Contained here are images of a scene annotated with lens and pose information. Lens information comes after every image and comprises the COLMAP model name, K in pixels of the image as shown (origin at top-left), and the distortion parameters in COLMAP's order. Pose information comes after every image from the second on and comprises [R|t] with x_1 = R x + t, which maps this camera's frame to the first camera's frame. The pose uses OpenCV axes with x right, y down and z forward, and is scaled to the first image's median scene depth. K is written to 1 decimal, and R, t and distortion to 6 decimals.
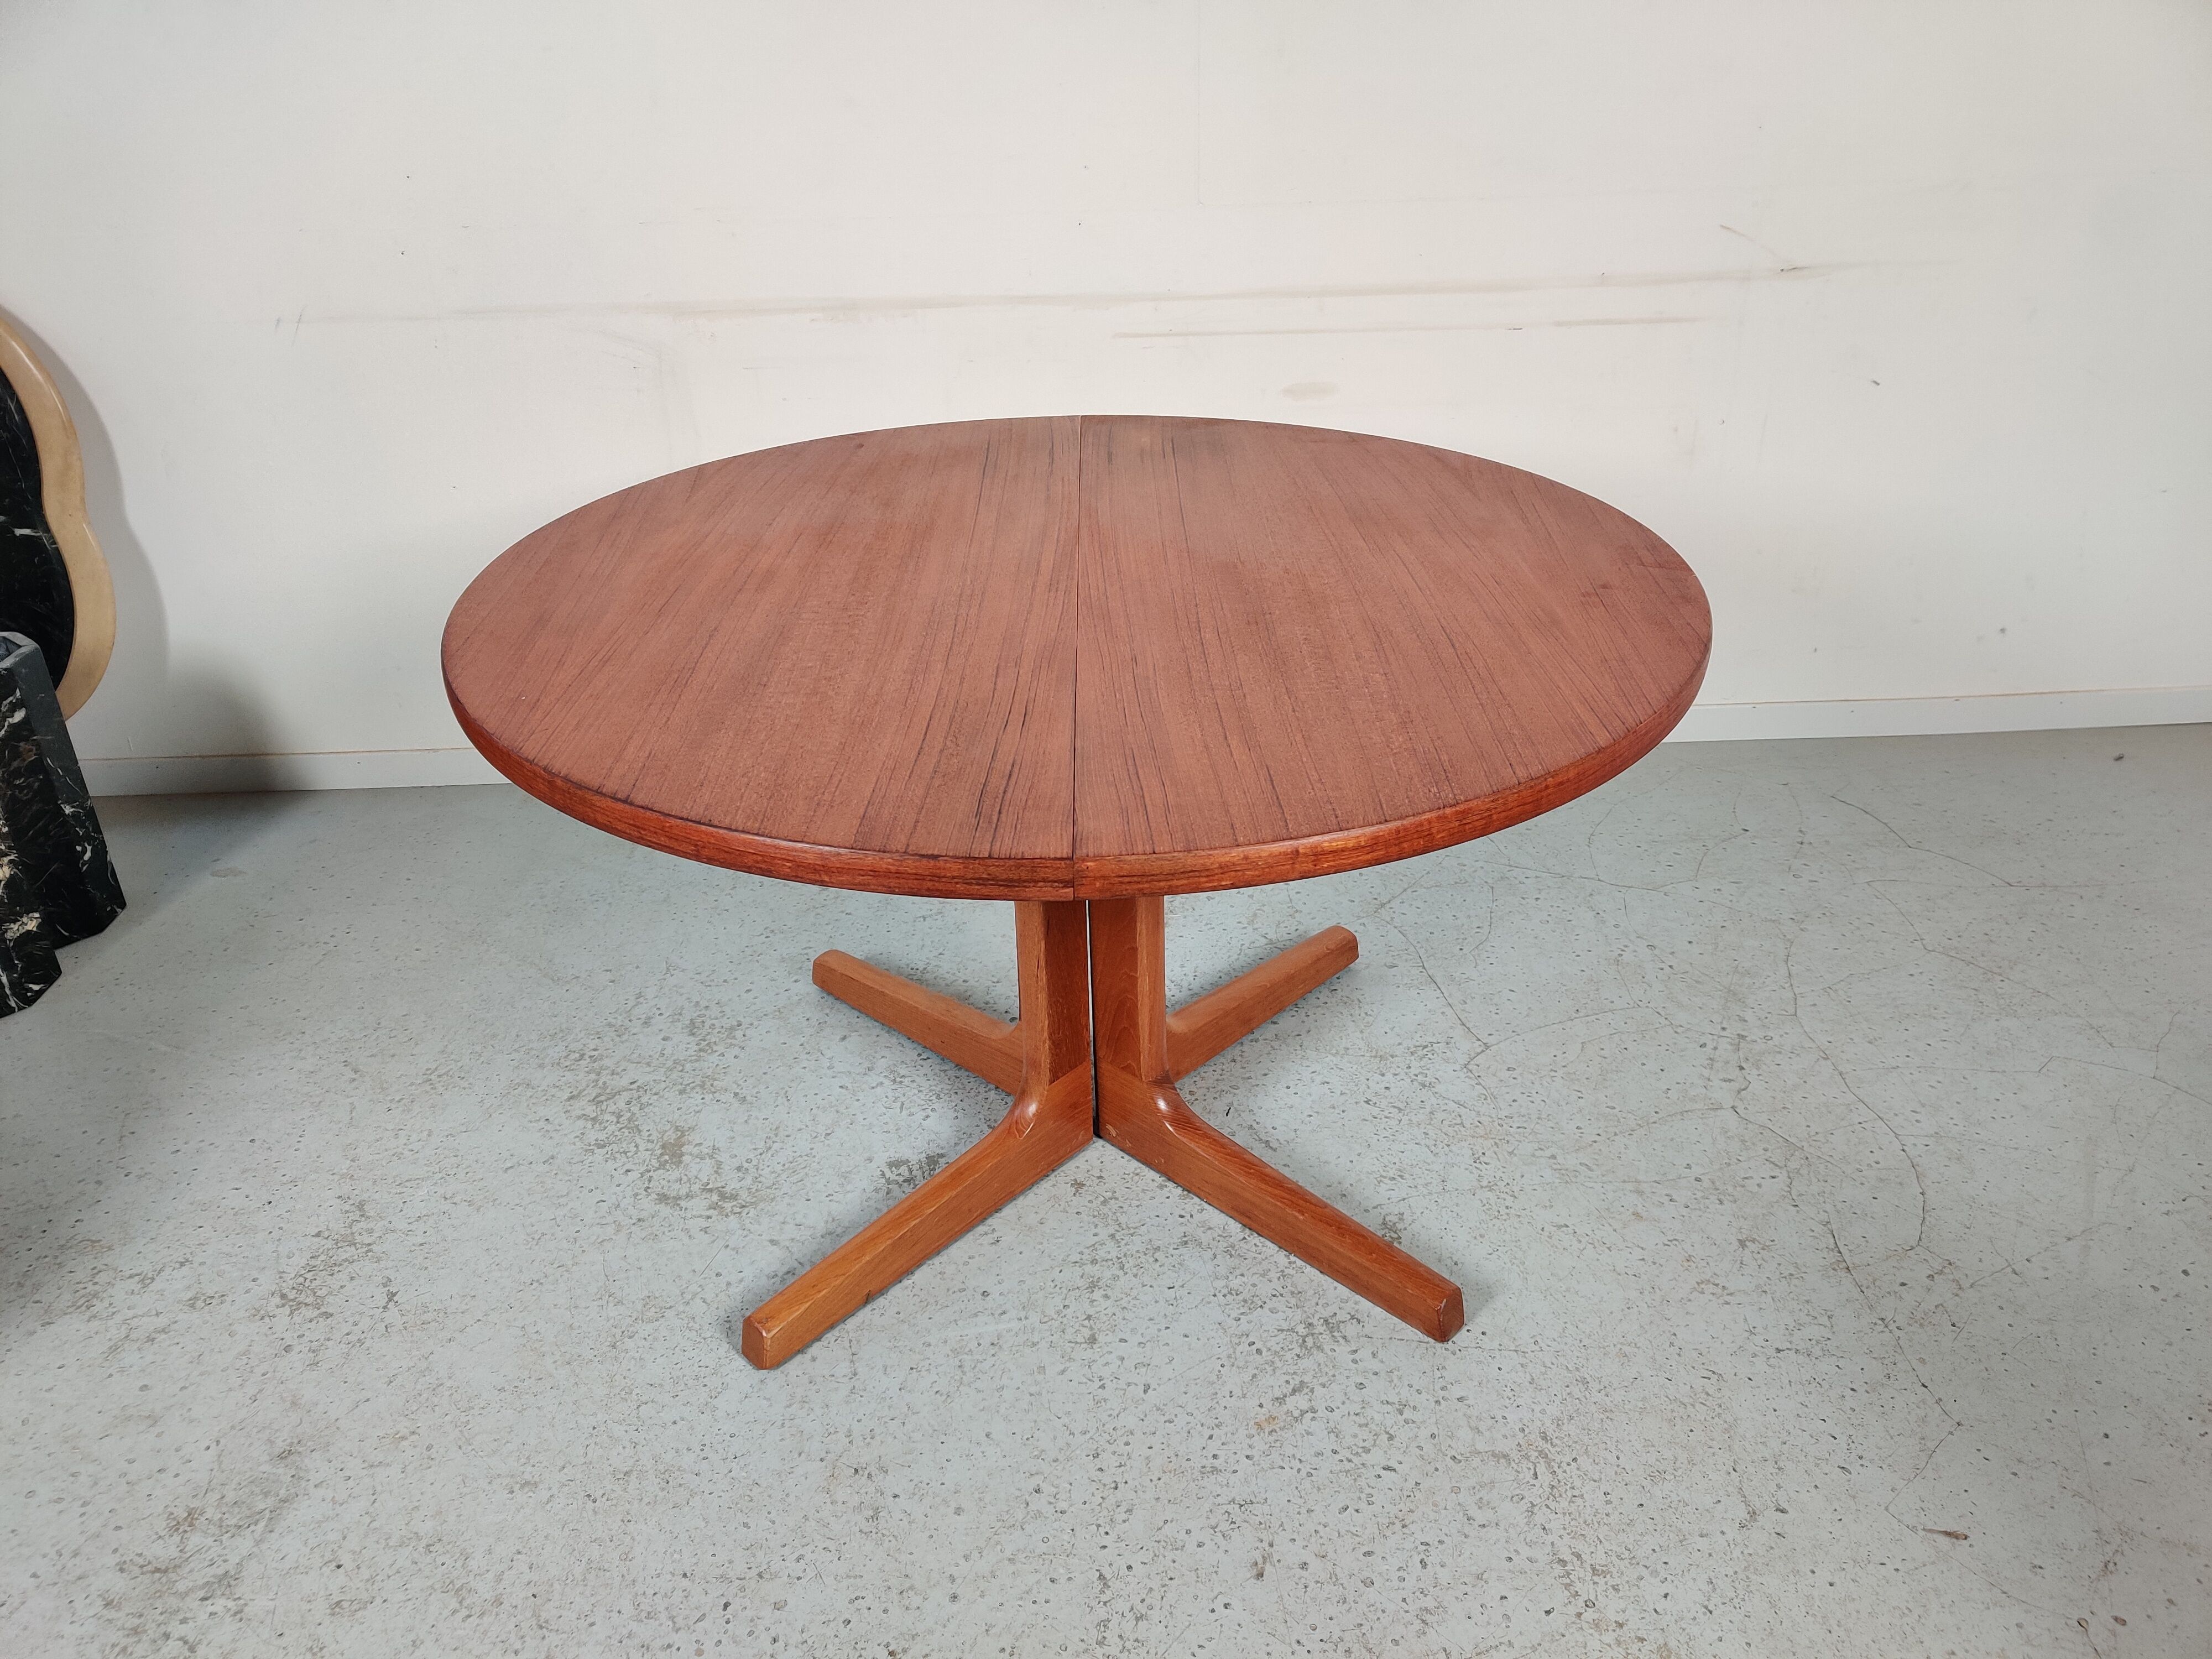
lens RADIAL K [[1715.9, 0, 1085.2], [0, 1715.9, 819.6], [0, 0, 1]] dist [0.054918, -0.077566]
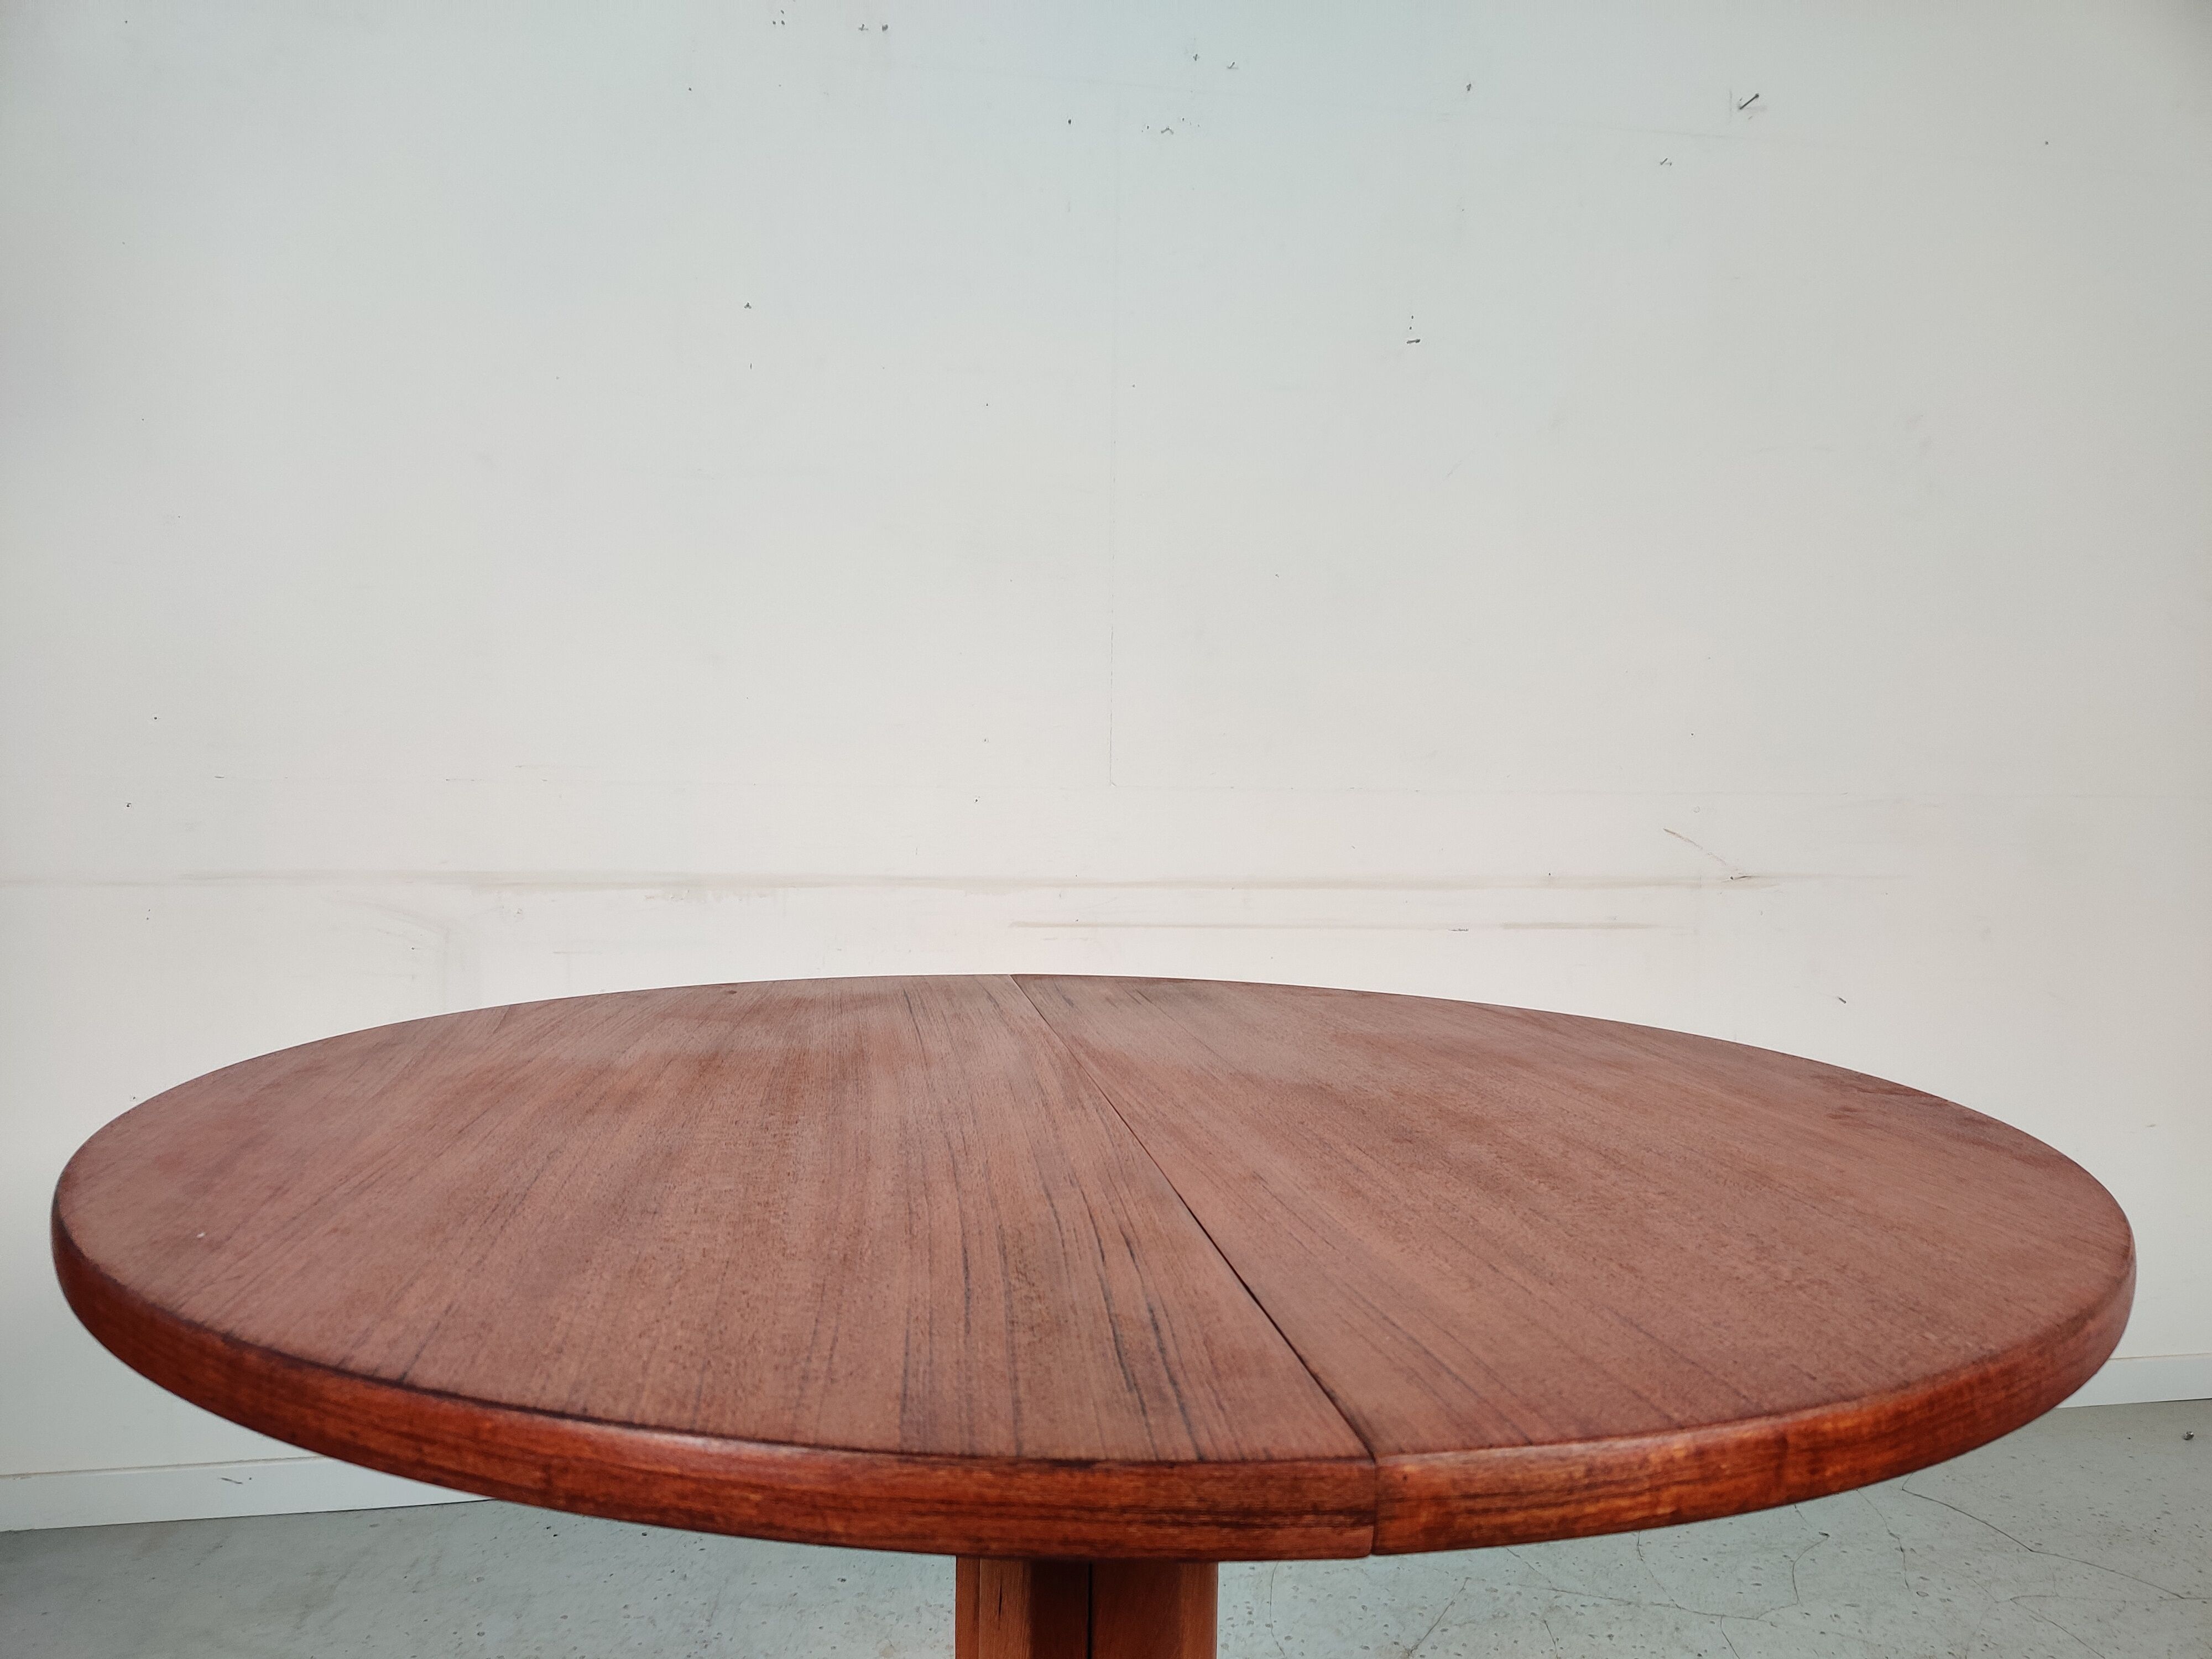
lens RADIAL K [[1686.1, 0, 1089.5], [0, 1686.1, 867.8], [0, 0, 1]] dist [0.037858, 0.006359]
pose [[0.987768, 0.031157, 0.152786, -0.113899], [0.032550, 0.917048, -0.397446, 0.039872], [-0.152496, 0.397558, 0.904816, 0.357919]]
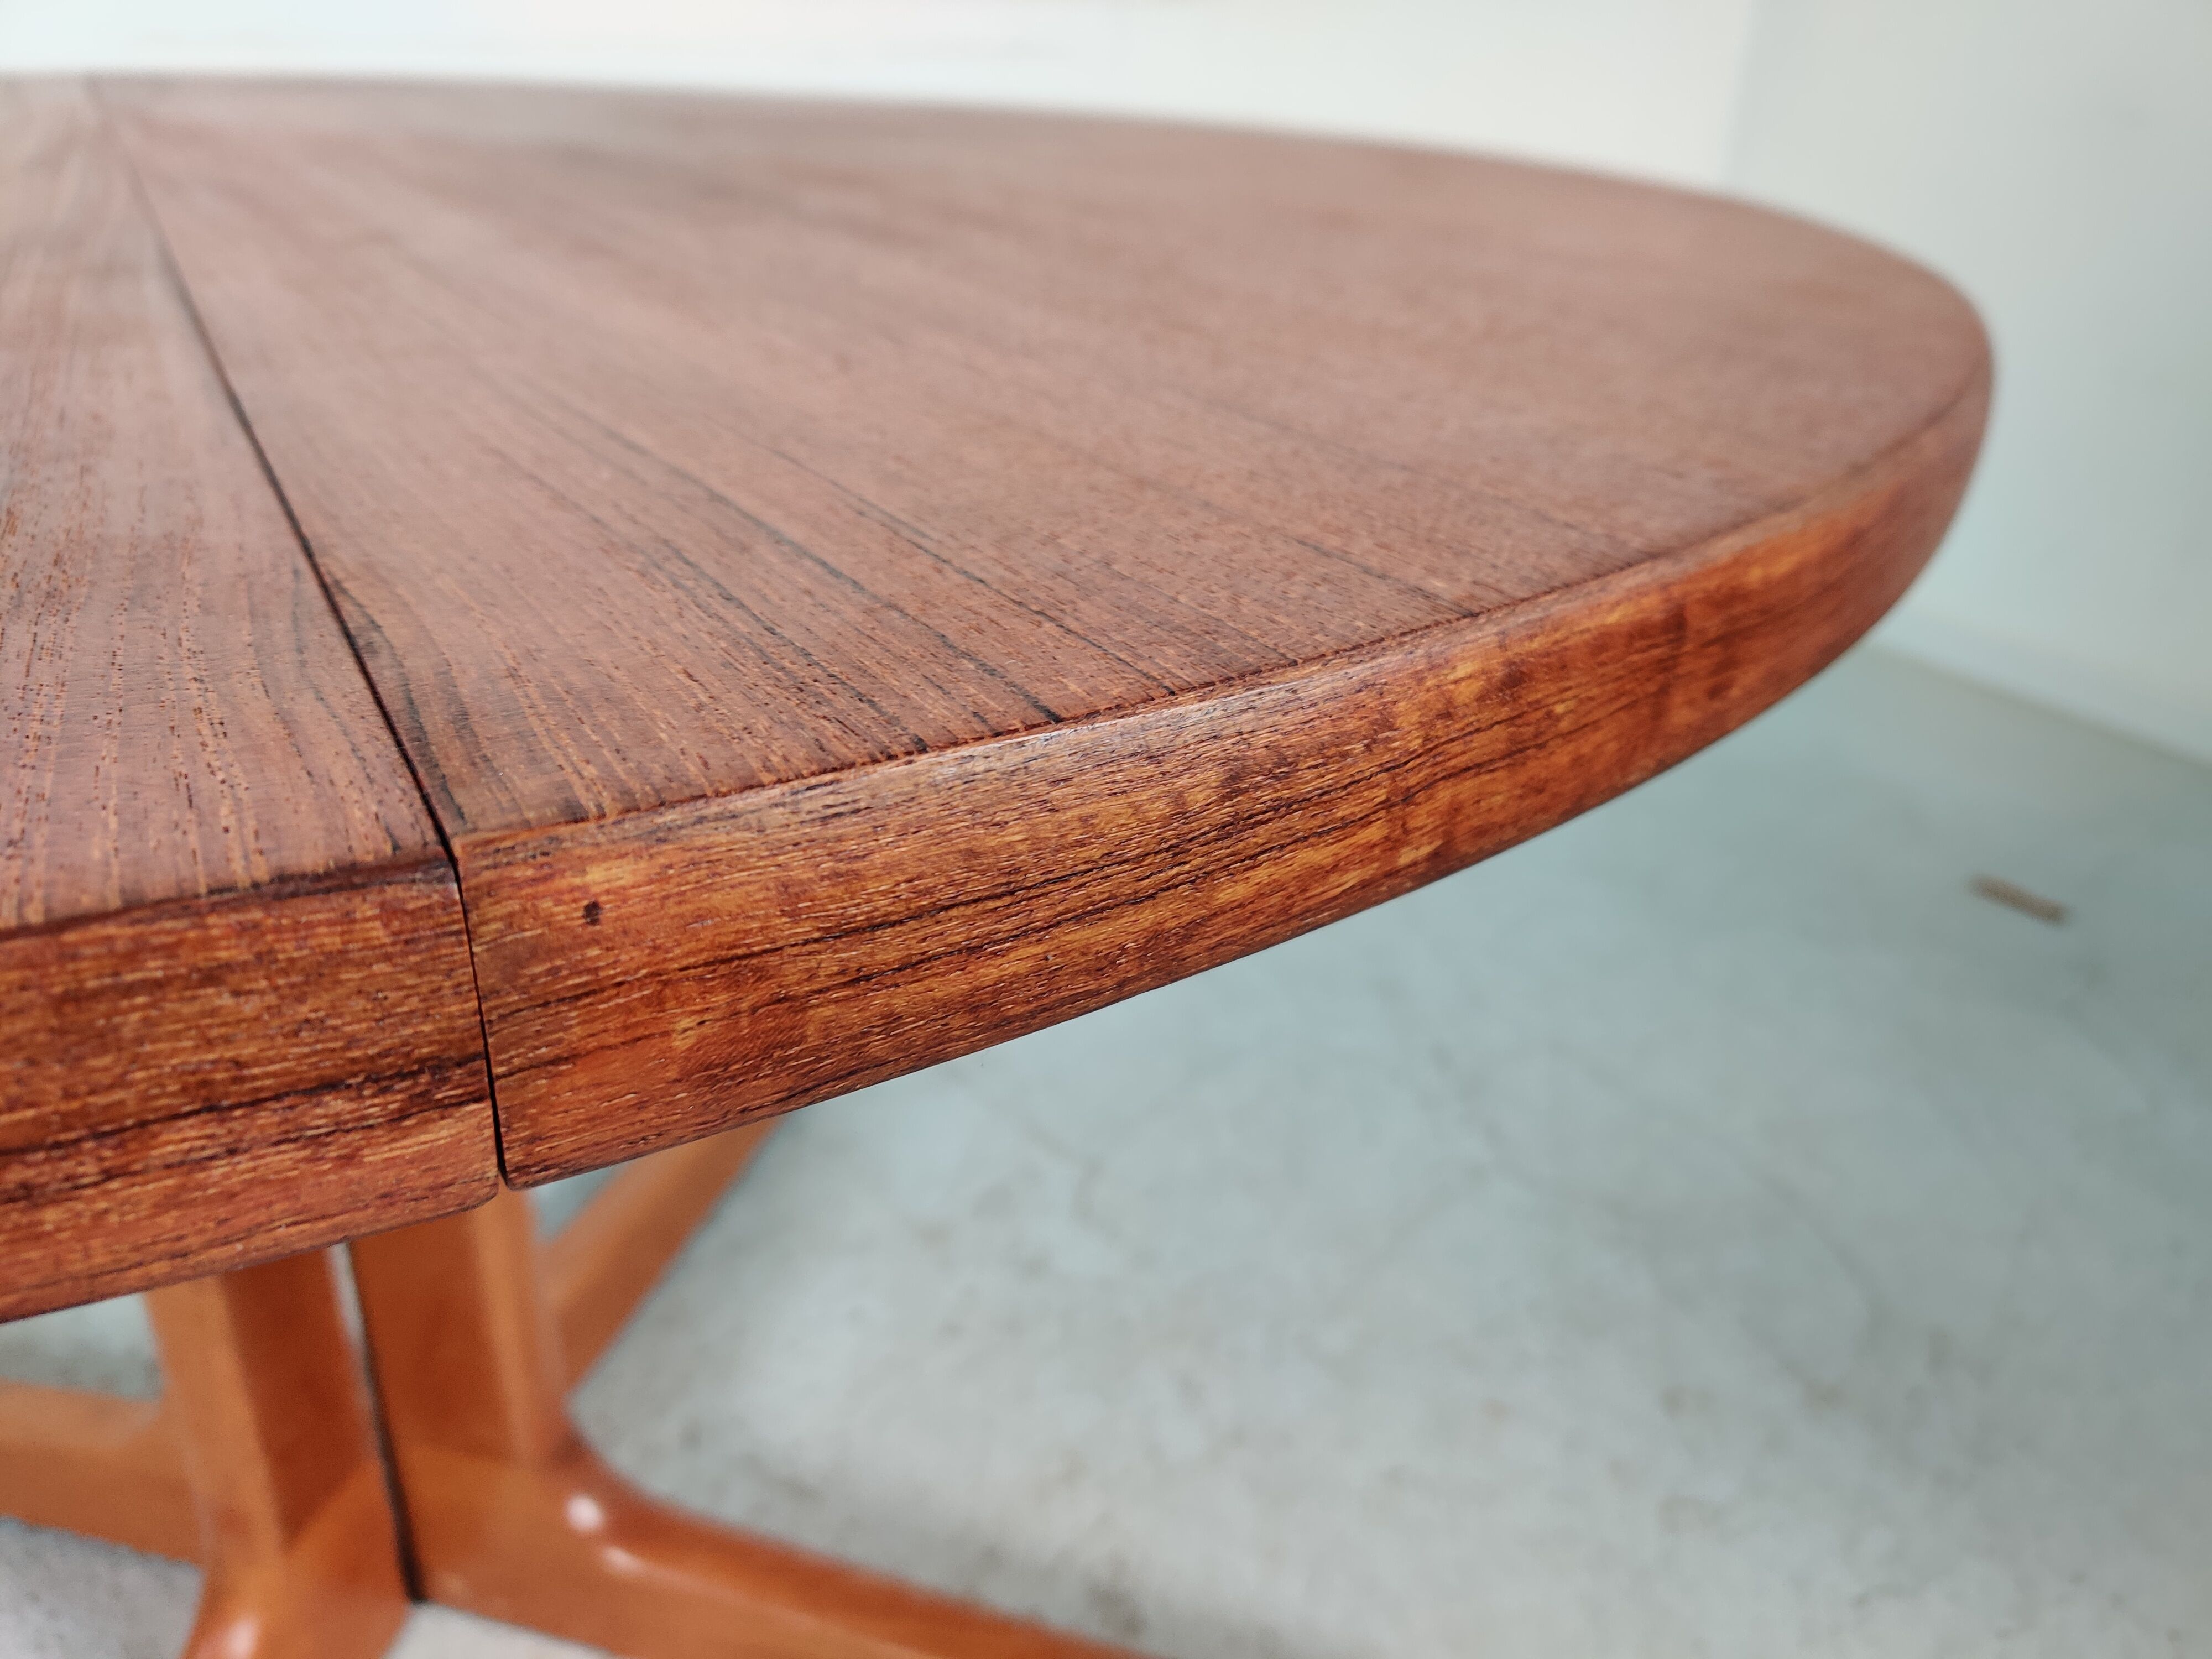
lens RADIAL K [[1715.9, 0, 1085.2], [0, 1715.9, 819.6], [0, 0, 1]] dist [0.054918, -0.077566]
pose [[0.875327, -0.160925, 0.455966, -0.015777], [0.177503, 0.984098, 0.006565, 0.018773], [-0.449772, 0.075189, 0.889973, 0.608493]]
